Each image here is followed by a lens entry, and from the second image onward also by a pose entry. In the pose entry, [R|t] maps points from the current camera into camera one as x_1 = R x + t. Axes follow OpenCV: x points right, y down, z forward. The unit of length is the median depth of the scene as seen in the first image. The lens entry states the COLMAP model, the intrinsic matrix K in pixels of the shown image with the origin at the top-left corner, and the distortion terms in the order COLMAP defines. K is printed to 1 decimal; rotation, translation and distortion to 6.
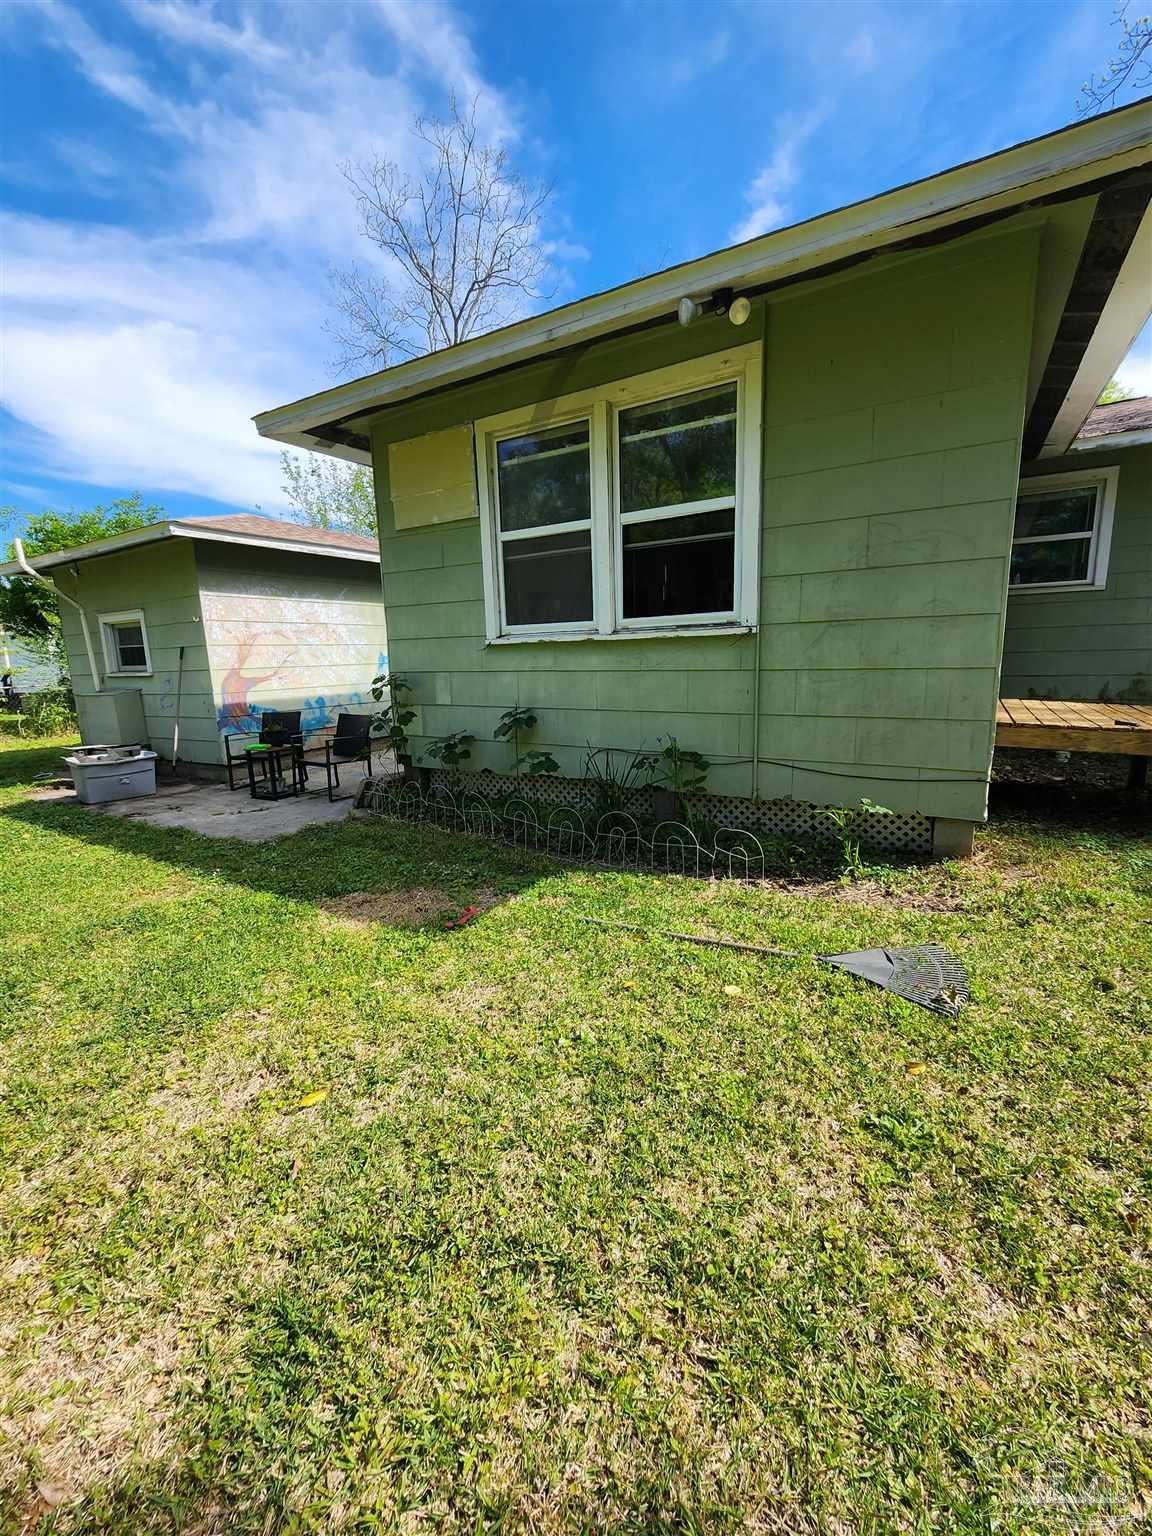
lens RADIAL K [[632.8, 0, 577.8], [0, 632.8, 762.7], [0, 0, 1]] dist [-0.001165, -0.001606]
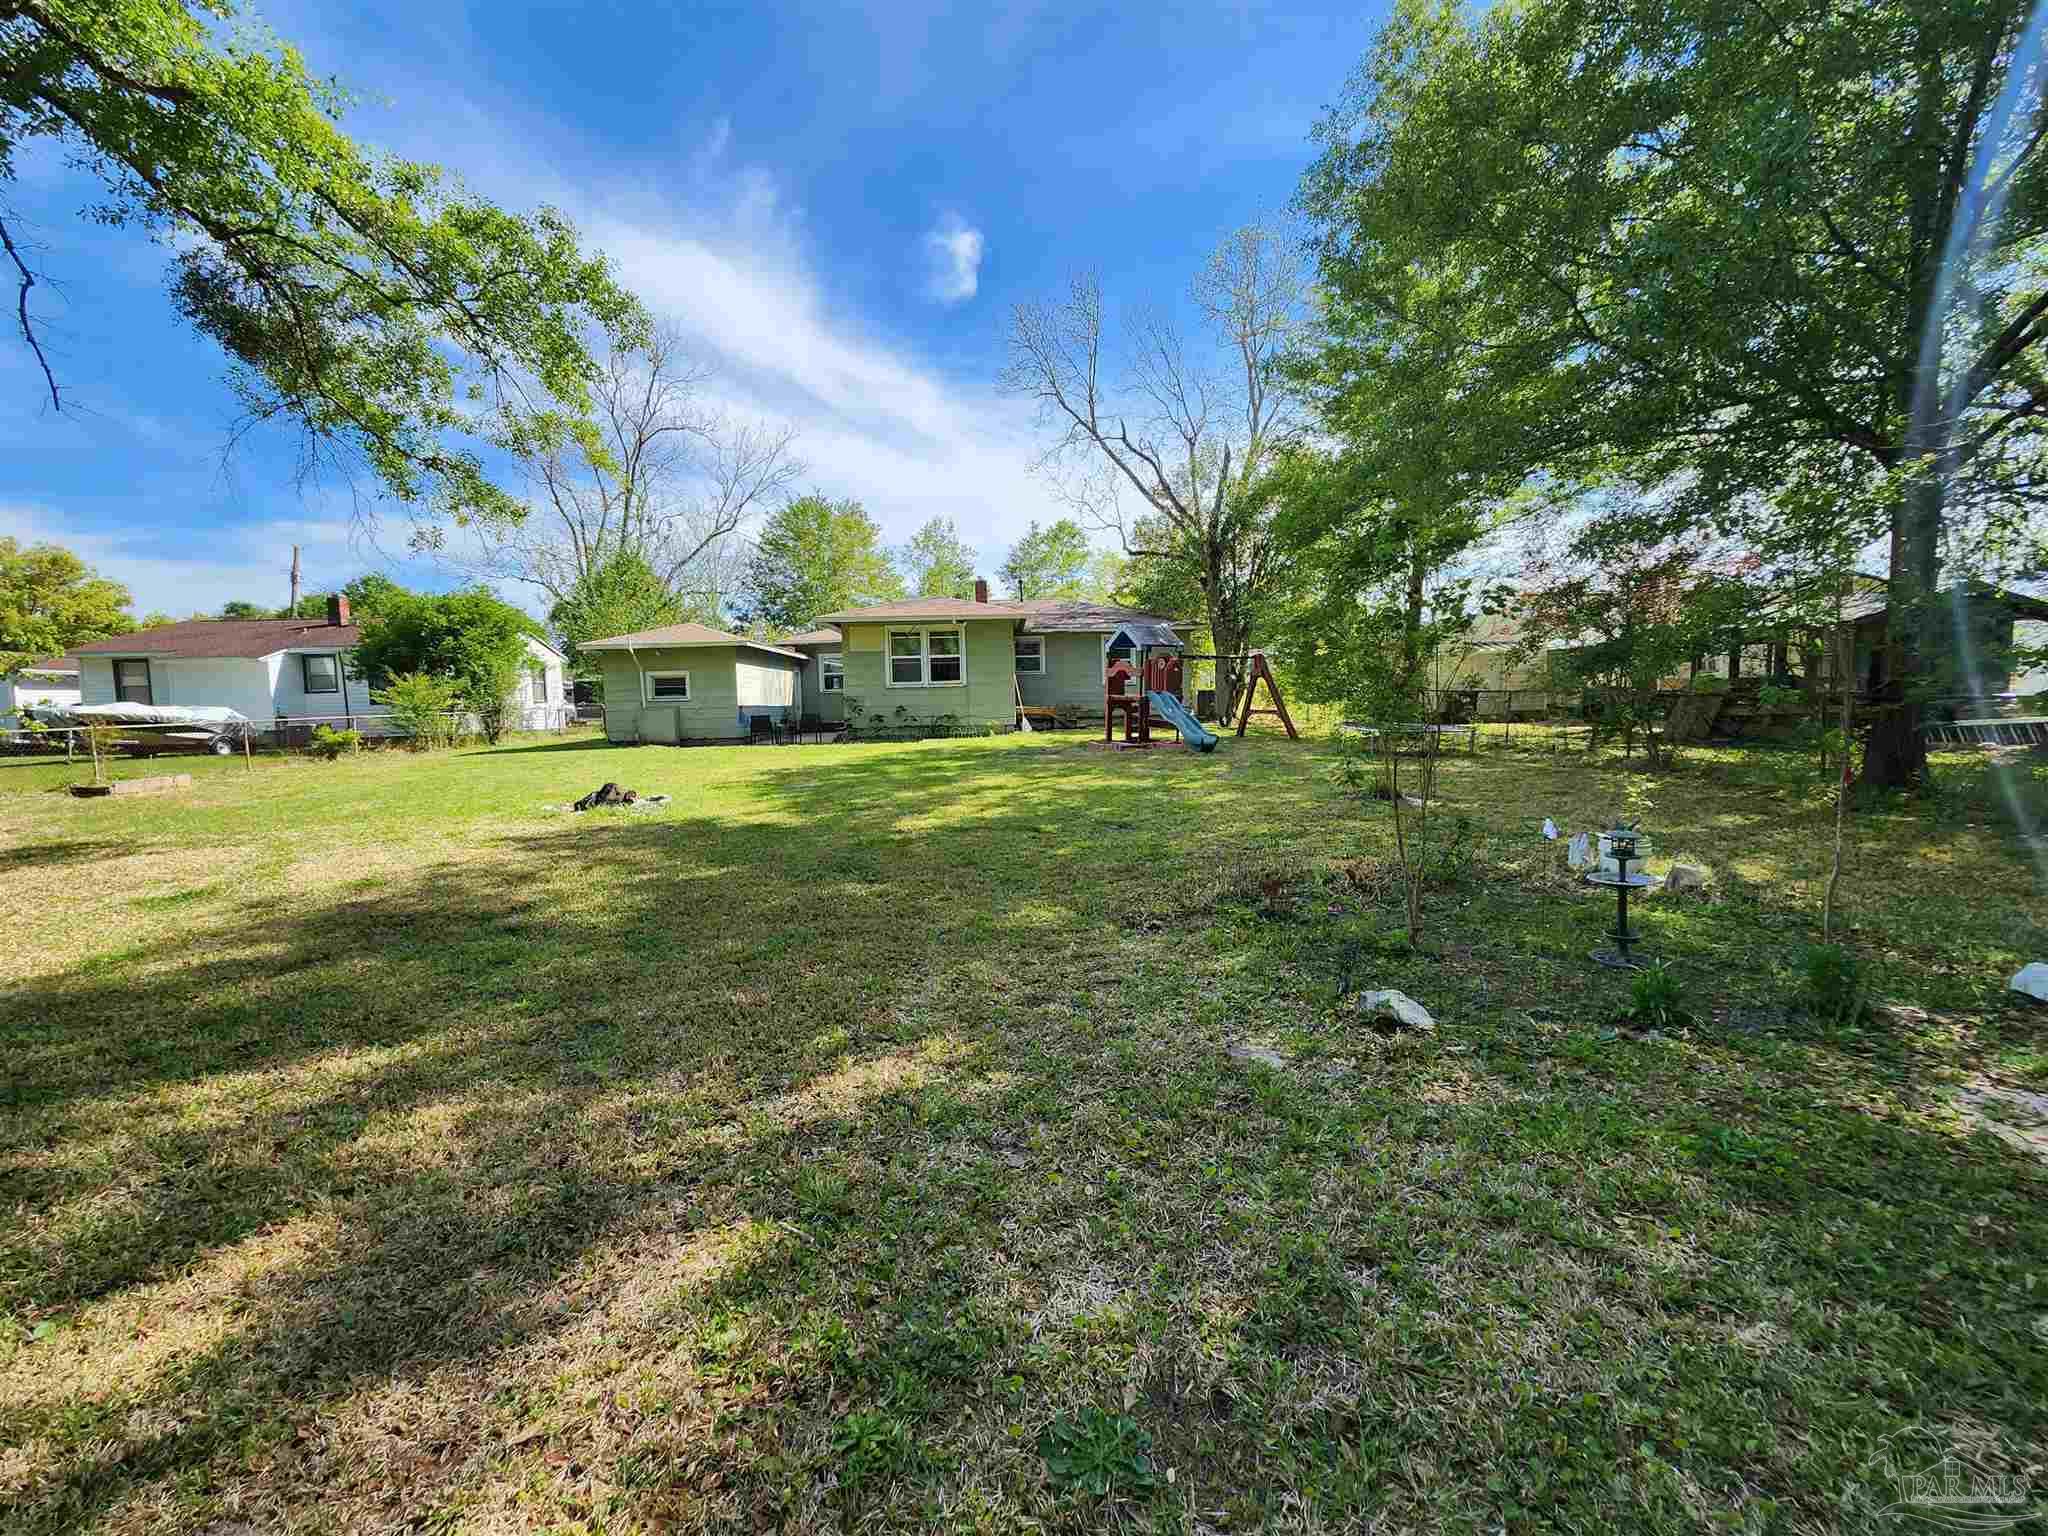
lens RADIAL K [[843.7, 0, 1023.9], [0, 843.7, 766.9], [0, 0, 1]] dist [-0.001165, -0.001606]
pose [[0.826314, -0.020946, 0.562819, -2.126776], [0.088227, 0.991785, -0.092621, 0.726218], [-0.556256, 0.126190, 0.821374, -3.104656]]
